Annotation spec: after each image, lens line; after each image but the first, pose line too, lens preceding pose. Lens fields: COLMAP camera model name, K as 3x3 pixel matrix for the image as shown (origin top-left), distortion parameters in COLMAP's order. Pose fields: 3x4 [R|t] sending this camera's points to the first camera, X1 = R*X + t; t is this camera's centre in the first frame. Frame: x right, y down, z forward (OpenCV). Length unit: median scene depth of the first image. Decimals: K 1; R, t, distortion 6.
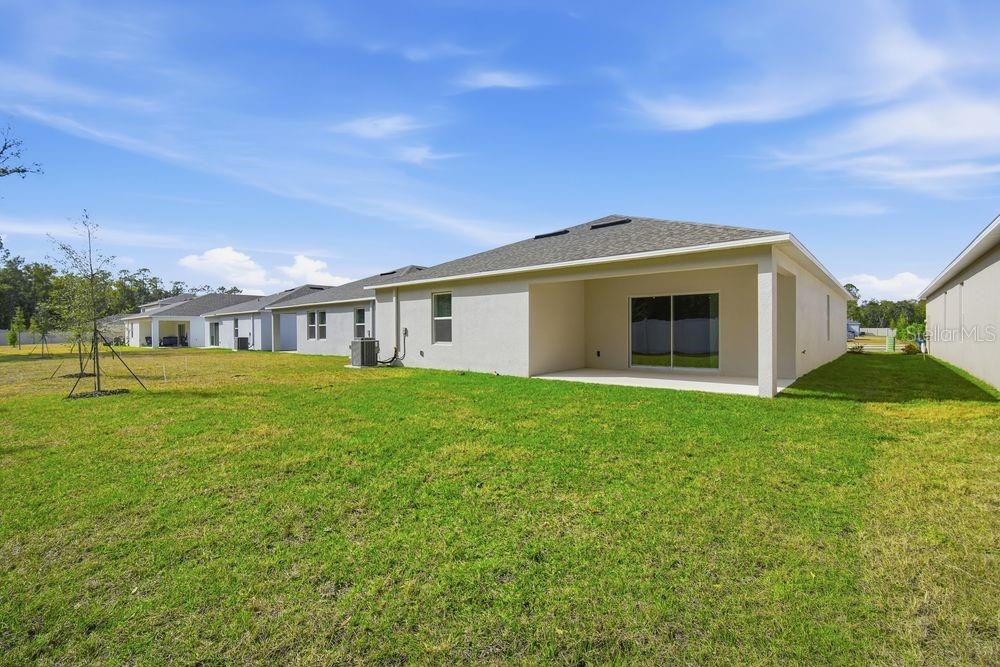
lens RADIAL K [[443.8, 0, 510.5], [0, 443.8, 330.7], [0, 0, 1]] dist [-0.003395, -0.000406]
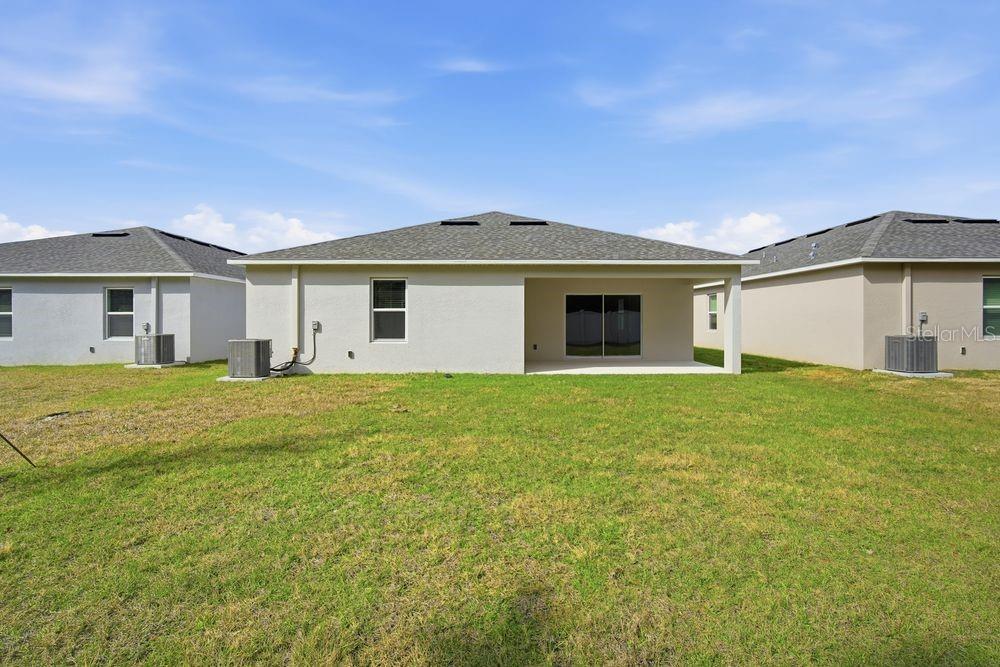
lens RADIAL K [[443.8, 0, 502.8], [0, 443.8, 328.0], [0, 0, 1]] dist [-0.003395, -0.000406]
pose [[0.750403, -0.009961, 0.660906, -0.532593], [-0.004452, 0.999788, 0.020124, -0.012388], [-0.660966, -0.018044, 0.750199, 0.255248]]
